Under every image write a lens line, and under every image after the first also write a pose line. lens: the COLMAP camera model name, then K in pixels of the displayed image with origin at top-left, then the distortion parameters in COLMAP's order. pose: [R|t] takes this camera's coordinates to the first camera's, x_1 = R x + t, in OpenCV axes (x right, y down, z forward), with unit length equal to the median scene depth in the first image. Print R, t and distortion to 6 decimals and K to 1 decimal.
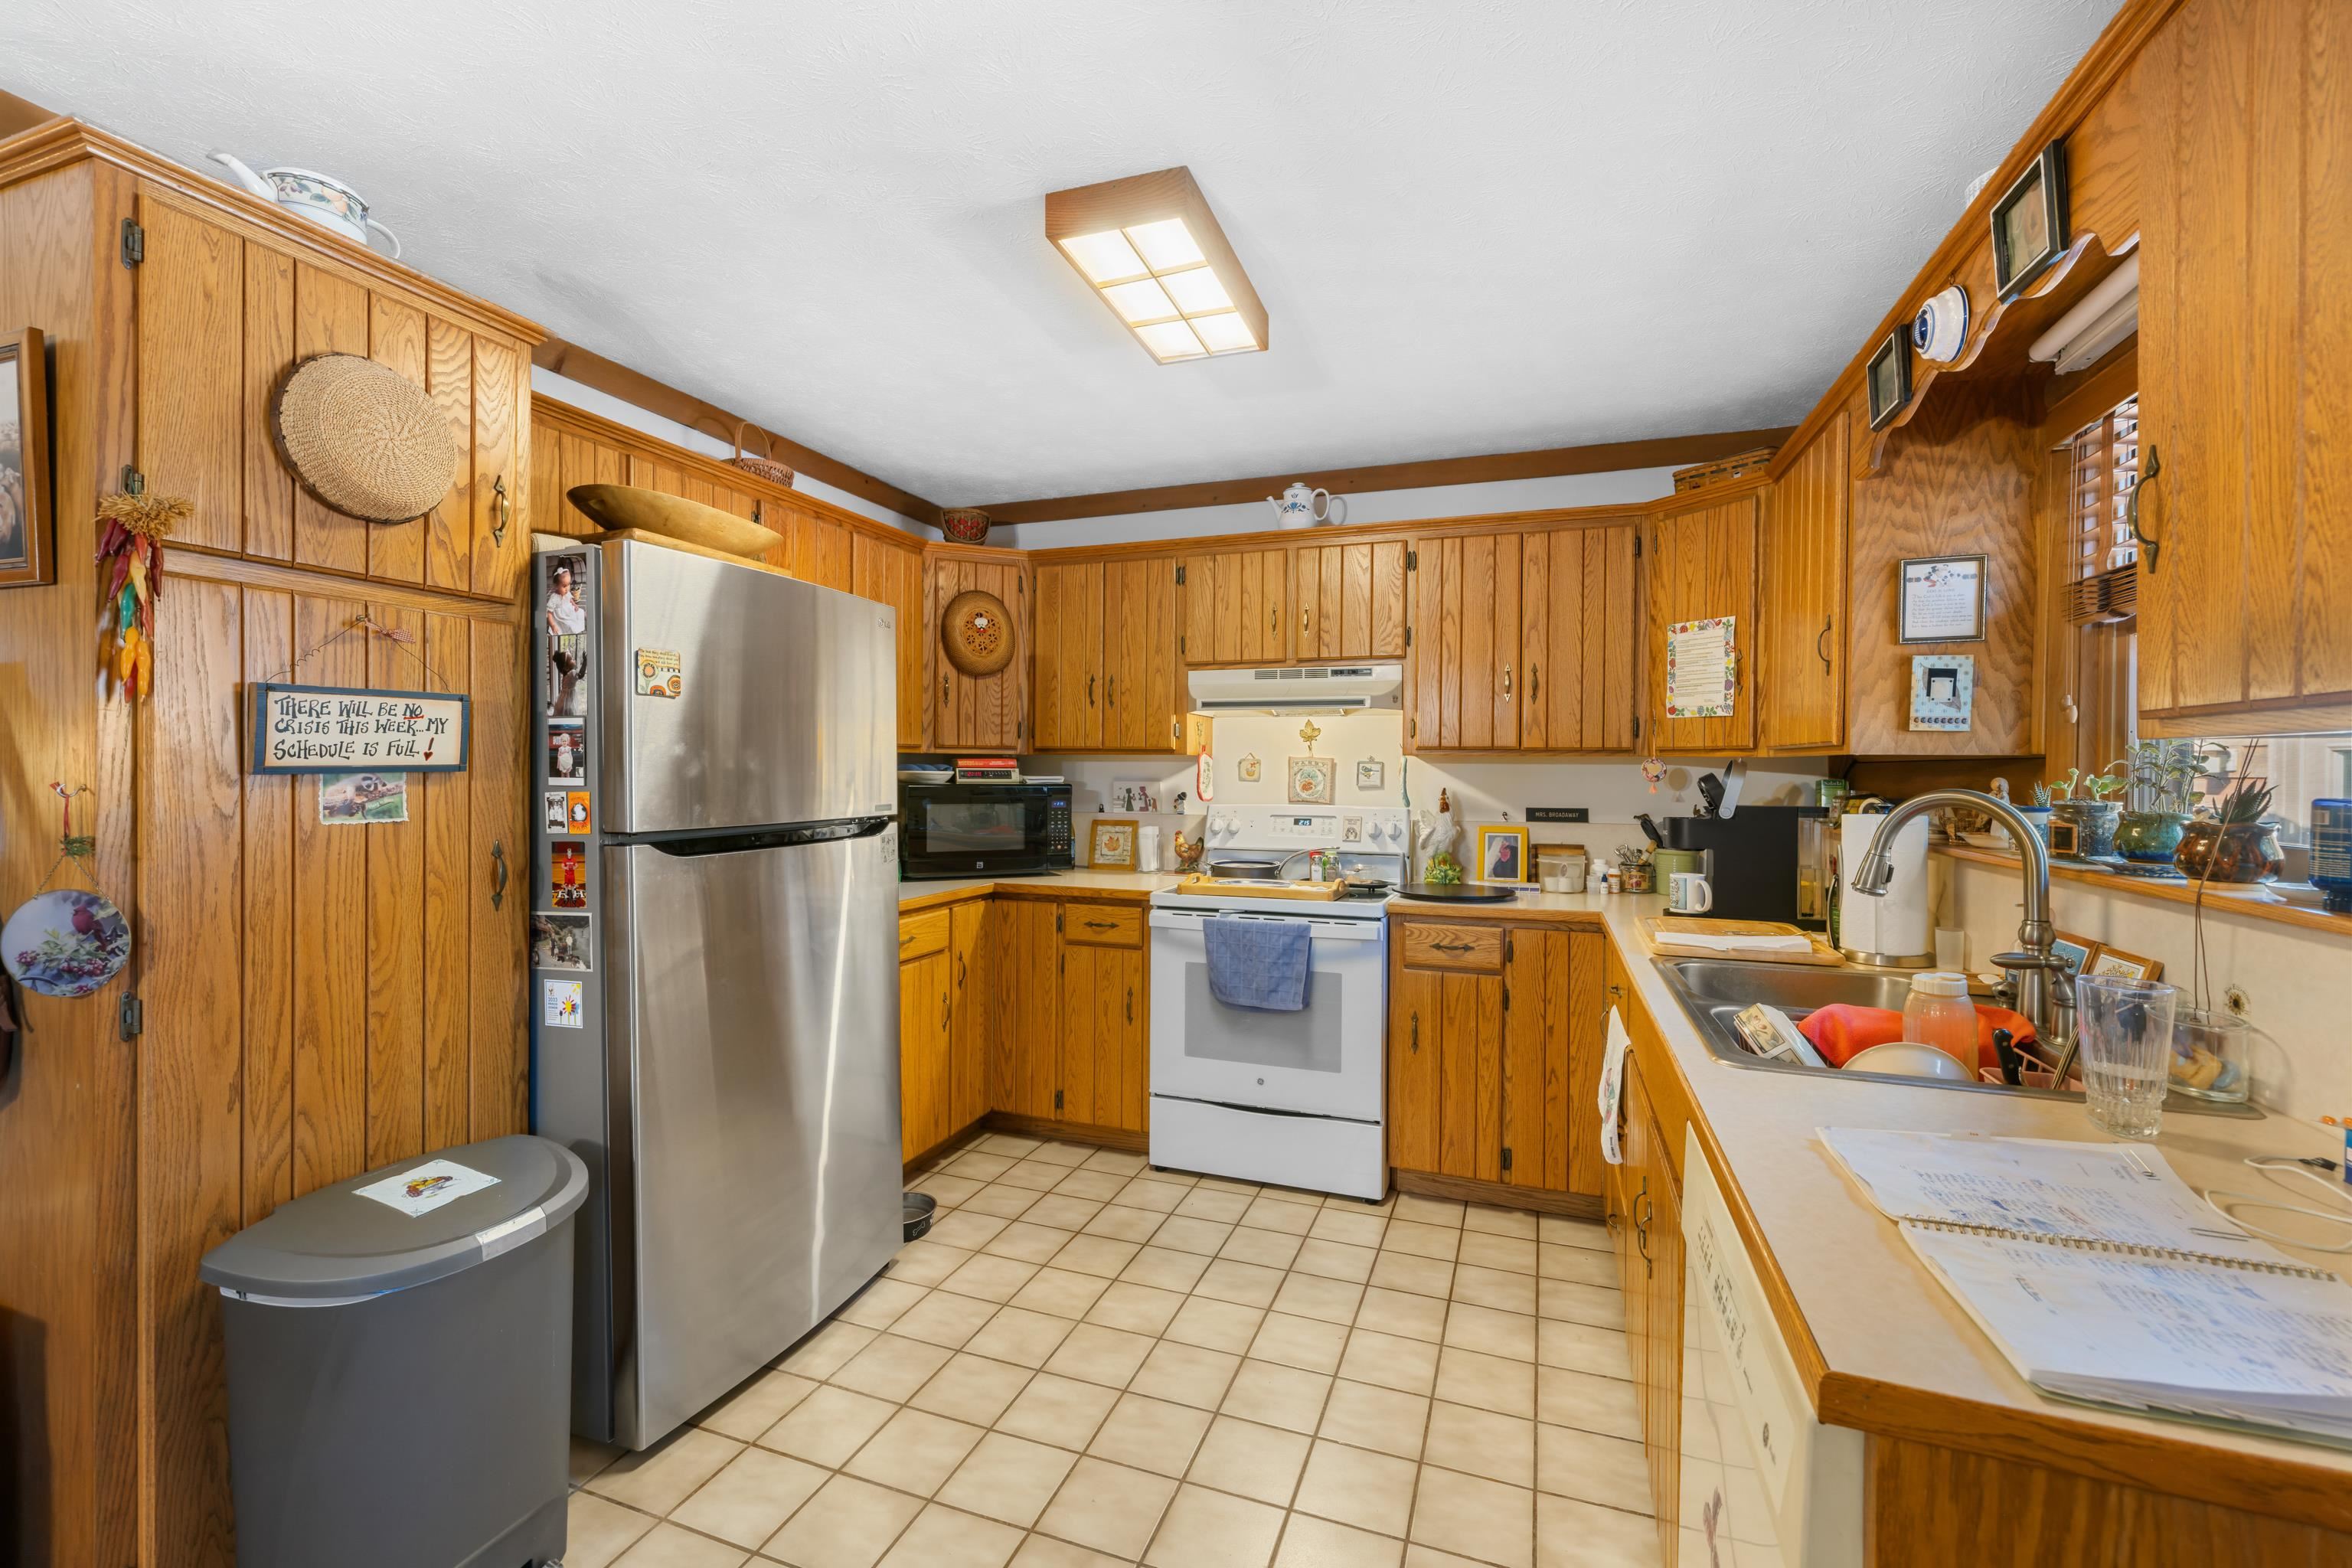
lens RADIAL K [[948.7, 0, 1191.2], [0, 948.7, 777.4], [0, 0, 1]] dist [-0.001111, -0.000002]
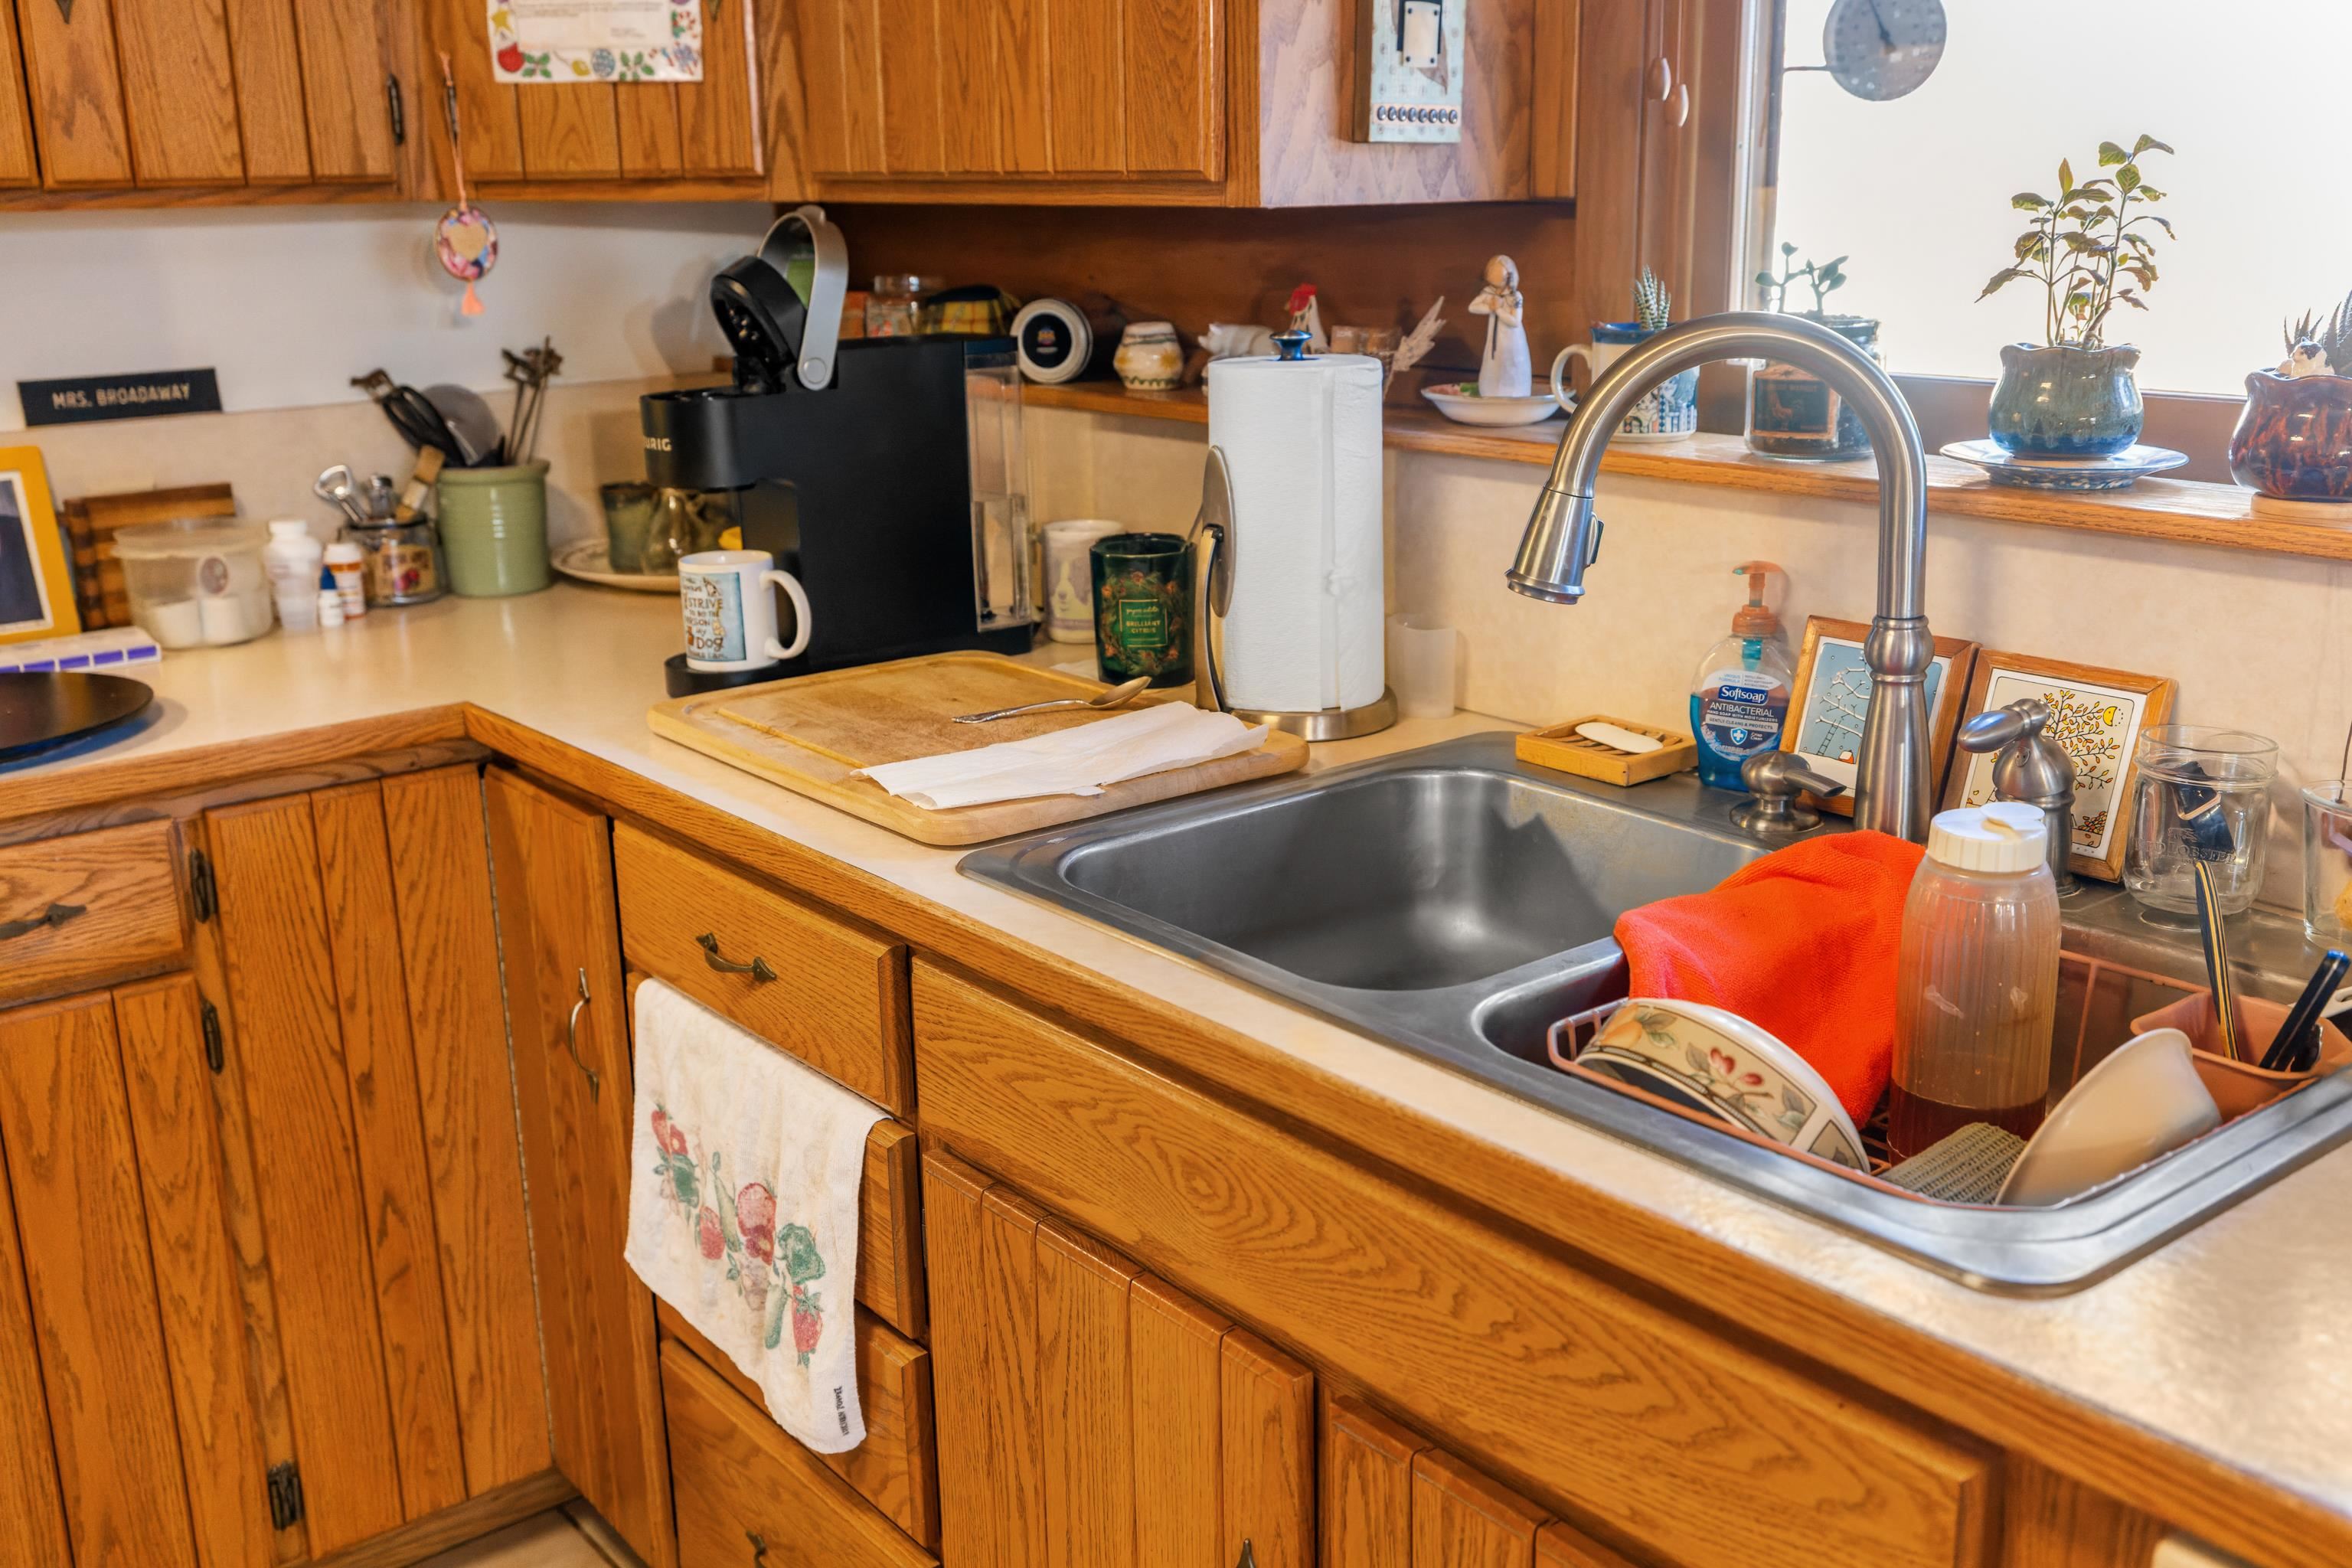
lens RADIAL K [[2225.3, 0, 1144.5], [0, 2225.3, 782.1], [0, 0, 1]] dist [0.007222, 0.000000]
pose [[0.537929, -0.241674, 0.807605, -0.075340], [0.029701, 0.962863, 0.268352, -0.033802], [-0.842467, -0.120367, 0.525130, 0.431503]]
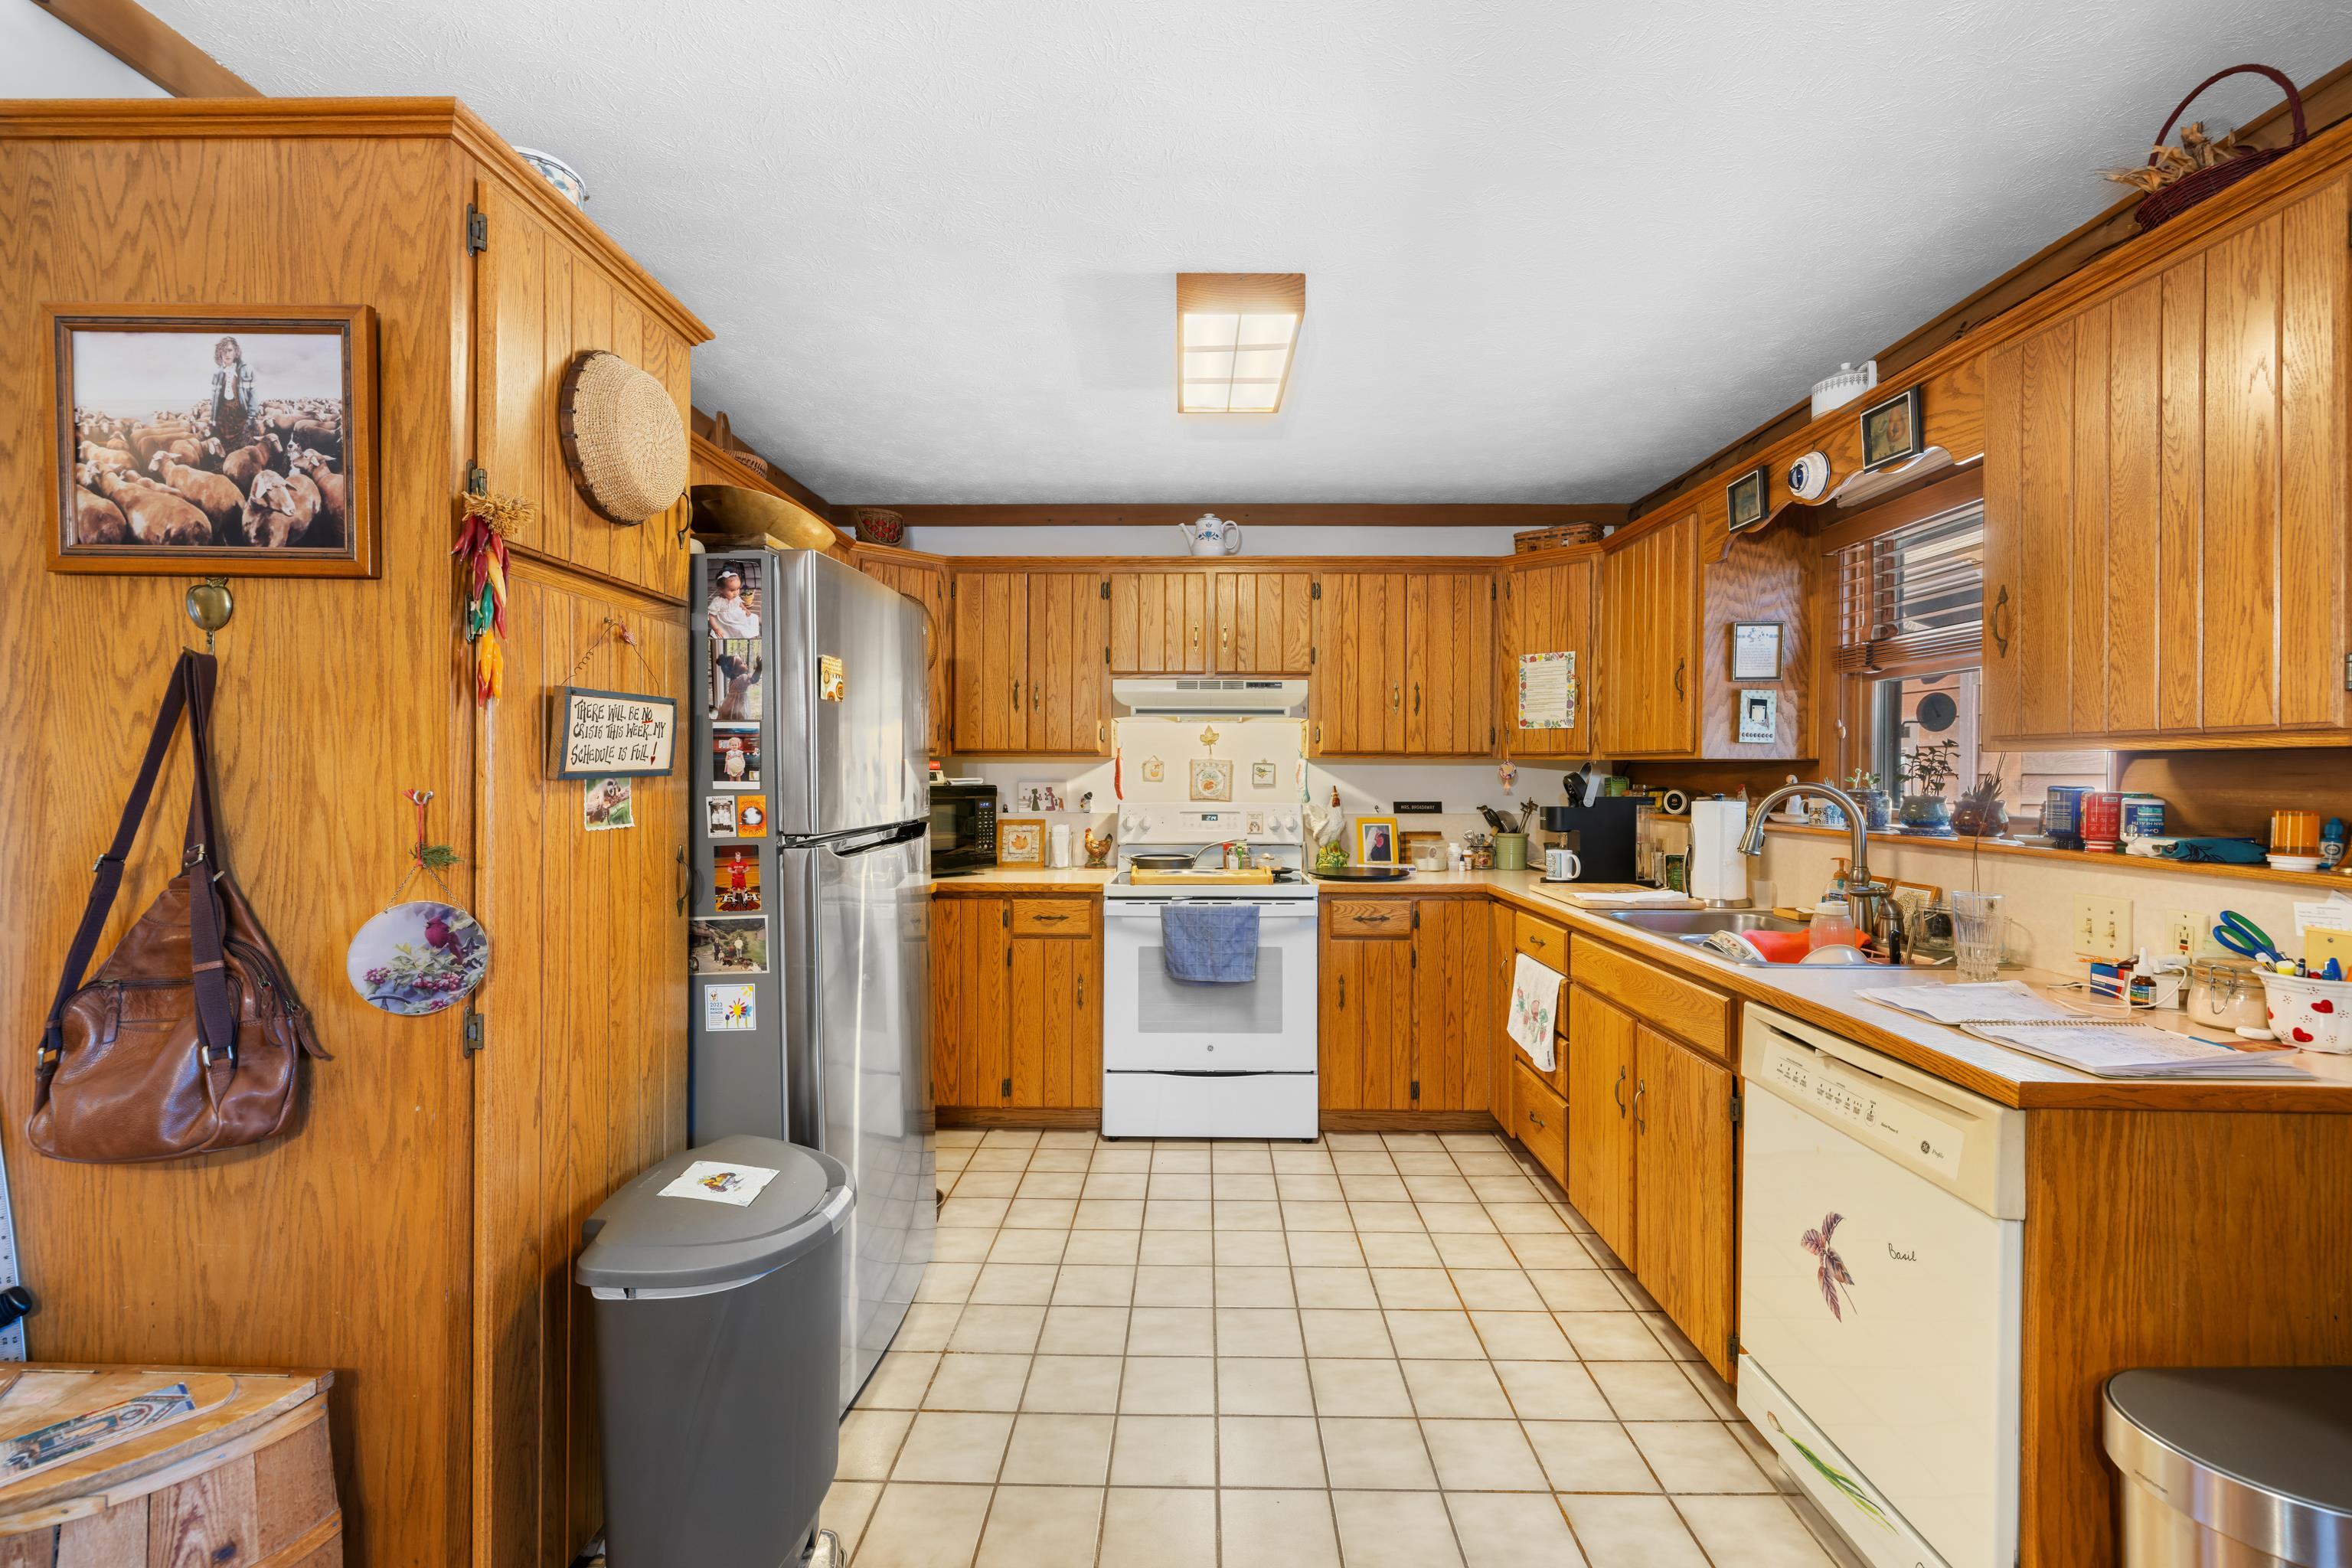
lens RADIAL K [[948.7, 0, 1187.4], [0, 948.7, 778.1], [0, 0, 1]] dist [-0.001111, -0.000002]
pose [[0.949229, -0.005737, 0.314533, -0.368436], [0.005591, 0.999983, 0.001365, -0.001453], [-0.314536, 0.000463, 0.949246, -0.072236]]
